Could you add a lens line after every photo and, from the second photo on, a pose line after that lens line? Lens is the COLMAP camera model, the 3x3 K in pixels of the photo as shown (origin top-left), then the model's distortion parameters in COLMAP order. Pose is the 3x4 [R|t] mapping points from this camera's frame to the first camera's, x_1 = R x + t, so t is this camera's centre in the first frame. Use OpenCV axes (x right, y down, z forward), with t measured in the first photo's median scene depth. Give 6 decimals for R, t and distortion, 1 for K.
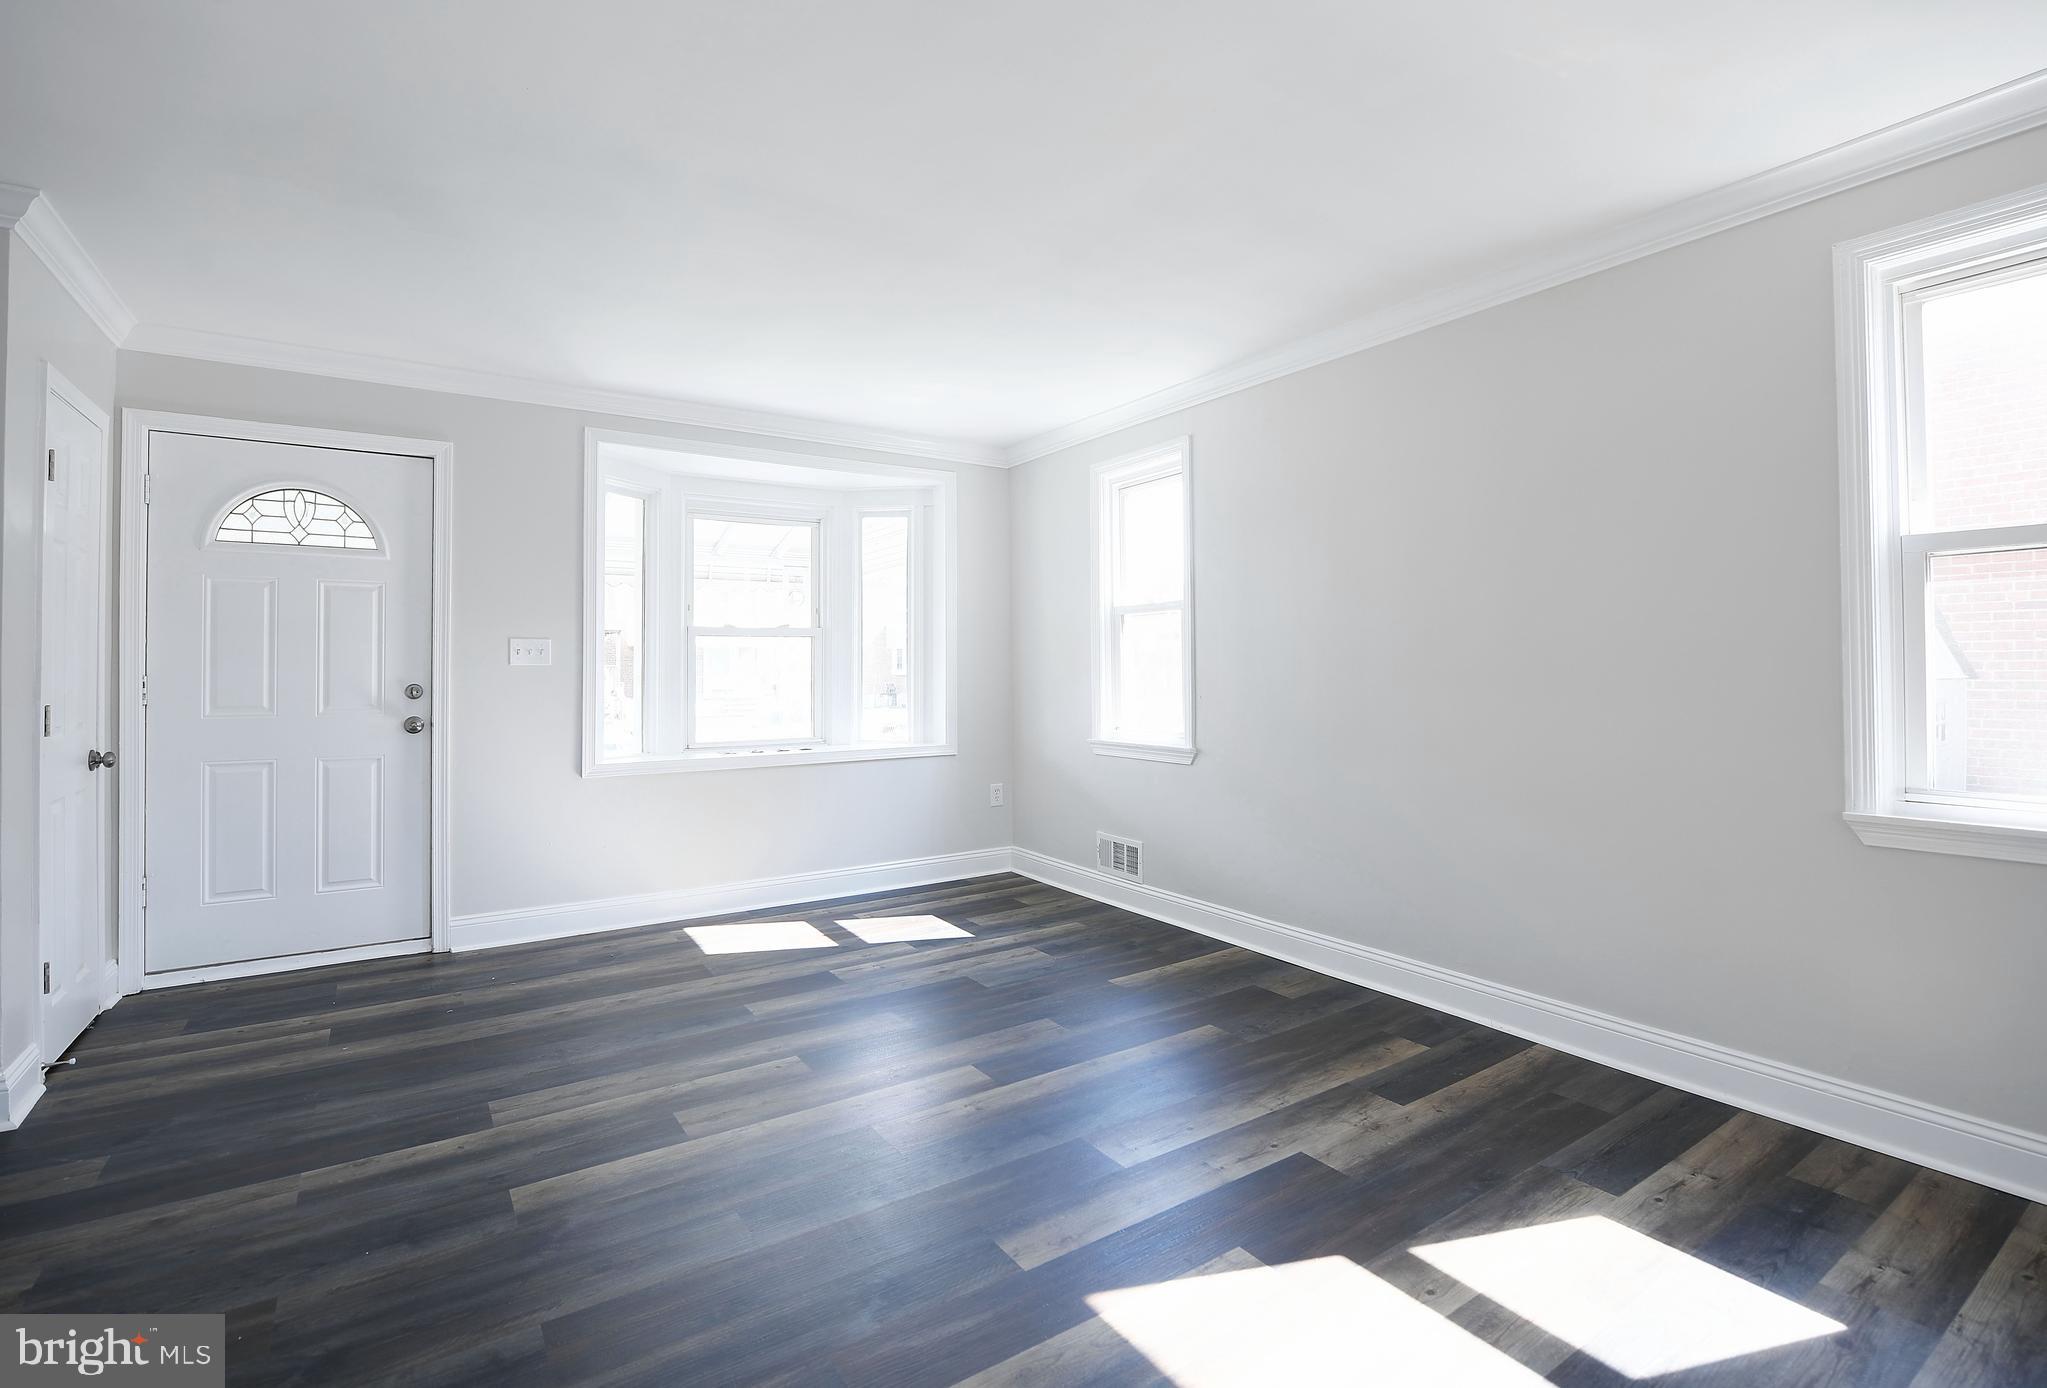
lens RADIAL K [[935.1, 0, 1021.3], [0, 935.1, 638.8], [0, 0, 1]] dist [-0.011458, -0.001761]
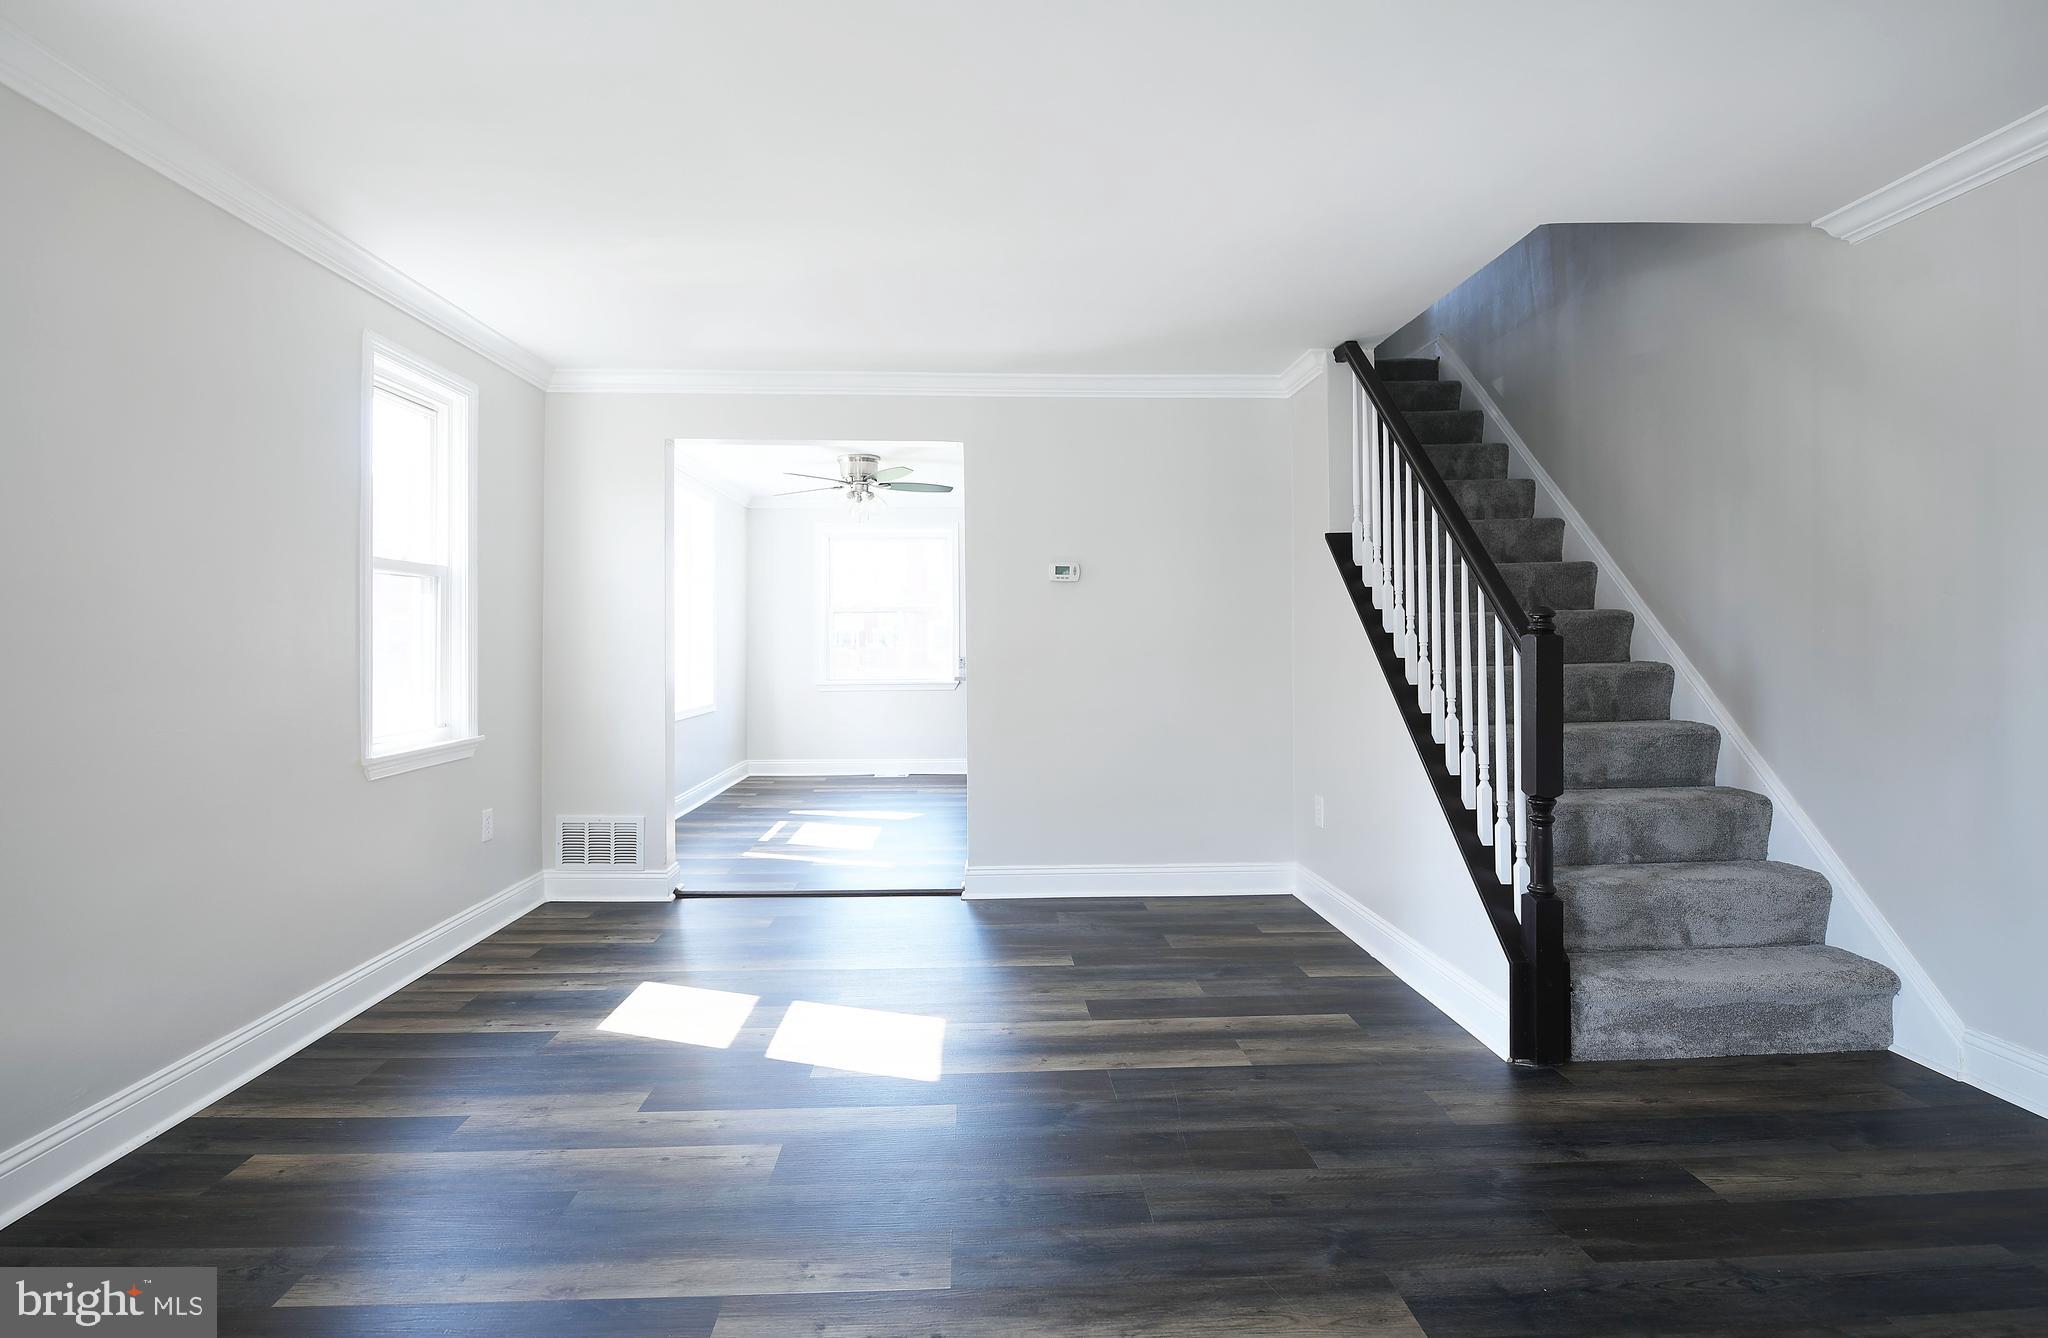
lens RADIAL K [[995.1, 0, 1016.5], [0, 995.1, 655.2], [0, 0, 1]] dist [-0.009726, -0.000895]
pose [[-0.853369, 0.003647, 0.521294, -0.390083], [-0.004644, 0.999883, -0.014597, 0.034107], [-0.521286, -0.014878, -0.853252, 1.056840]]
